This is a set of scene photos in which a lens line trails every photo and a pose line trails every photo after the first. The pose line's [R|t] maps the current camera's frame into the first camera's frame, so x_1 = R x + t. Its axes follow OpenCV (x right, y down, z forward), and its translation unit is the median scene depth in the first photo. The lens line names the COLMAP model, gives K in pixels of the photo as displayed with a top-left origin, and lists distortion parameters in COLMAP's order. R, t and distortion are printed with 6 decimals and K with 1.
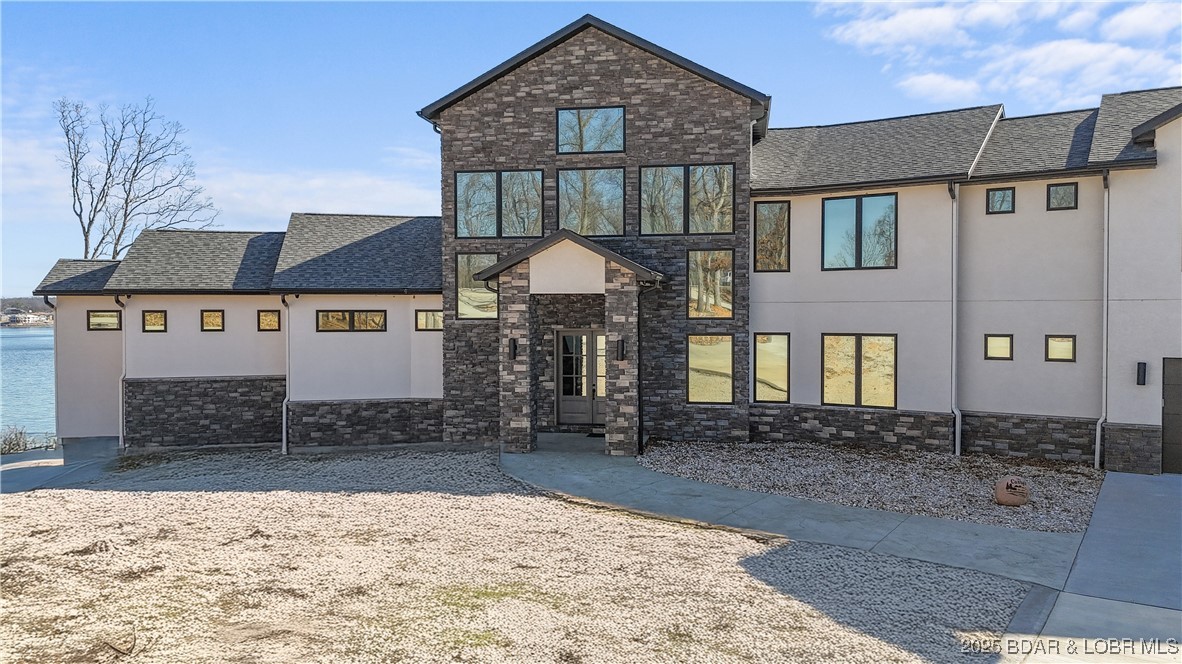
lens RADIAL K [[861.5, 0, 591.0], [0, 861.5, 332.0], [0, 0, 1]] dist [0.100804, -0.115356]
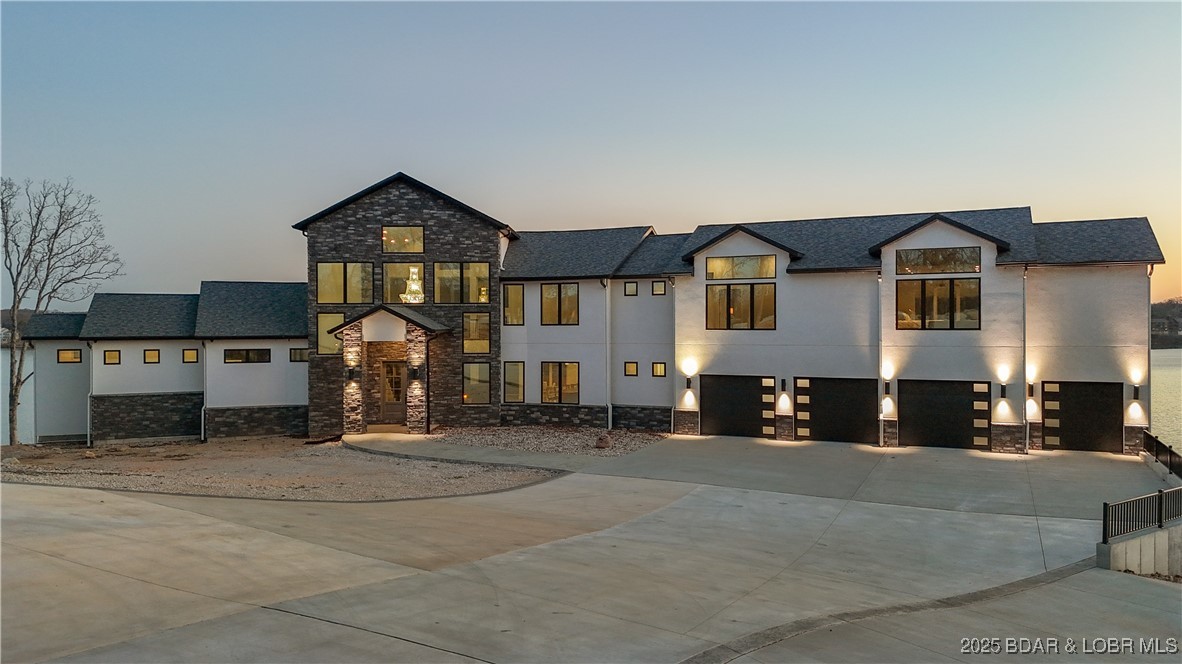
lens RADIAL K [[861.5, 0, 591.0], [0, 861.5, 332.0], [0, 0, 1]] dist [0.100804, -0.115356]
pose [[0.989199, -0.003537, 0.146536, 0.110258], [0.005998, 0.999848, -0.016353, -0.027636], [-0.146456, 0.017055, 0.989070, -0.674222]]
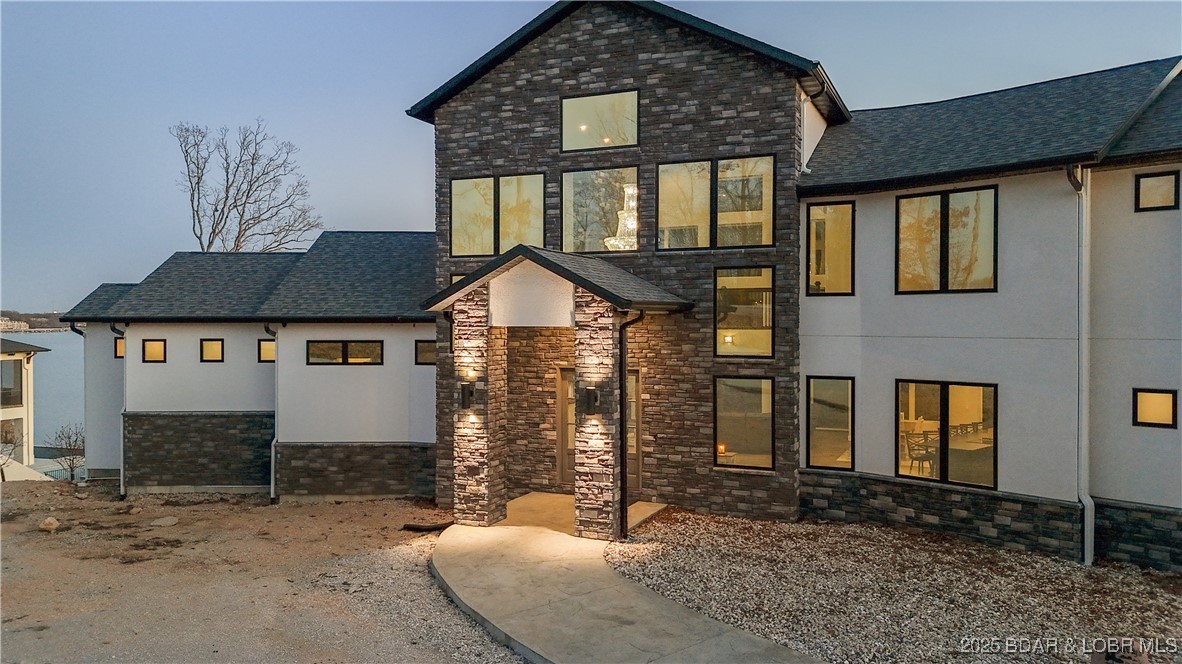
lens RADIAL K [[861.5, 0, 591.0], [0, 861.5, 332.0], [0, 0, 1]] dist [0.100804, -0.115356]
pose [[0.971722, 0.005752, -0.236057, 0.182577], [-0.008631, 0.999900, -0.011165, -0.027035], [0.235969, 0.012887, 0.971675, 0.213091]]
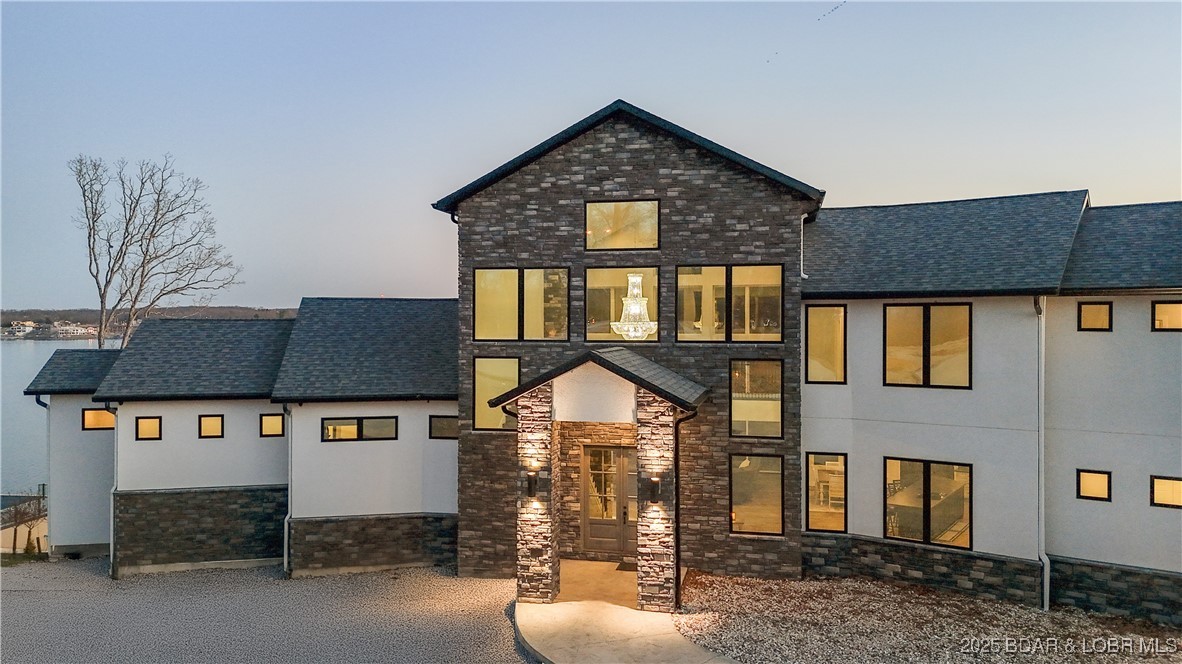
lens RADIAL K [[861.5, 0, 591.0], [0, 861.5, 332.0], [0, 0, 1]] dist [0.100804, -0.115356]
pose [[0.999208, 0.003328, -0.039648, 0.003250], [-0.003878, 0.999897, -0.013804, -0.107822], [0.039598, 0.013947, 0.999118, 0.099453]]
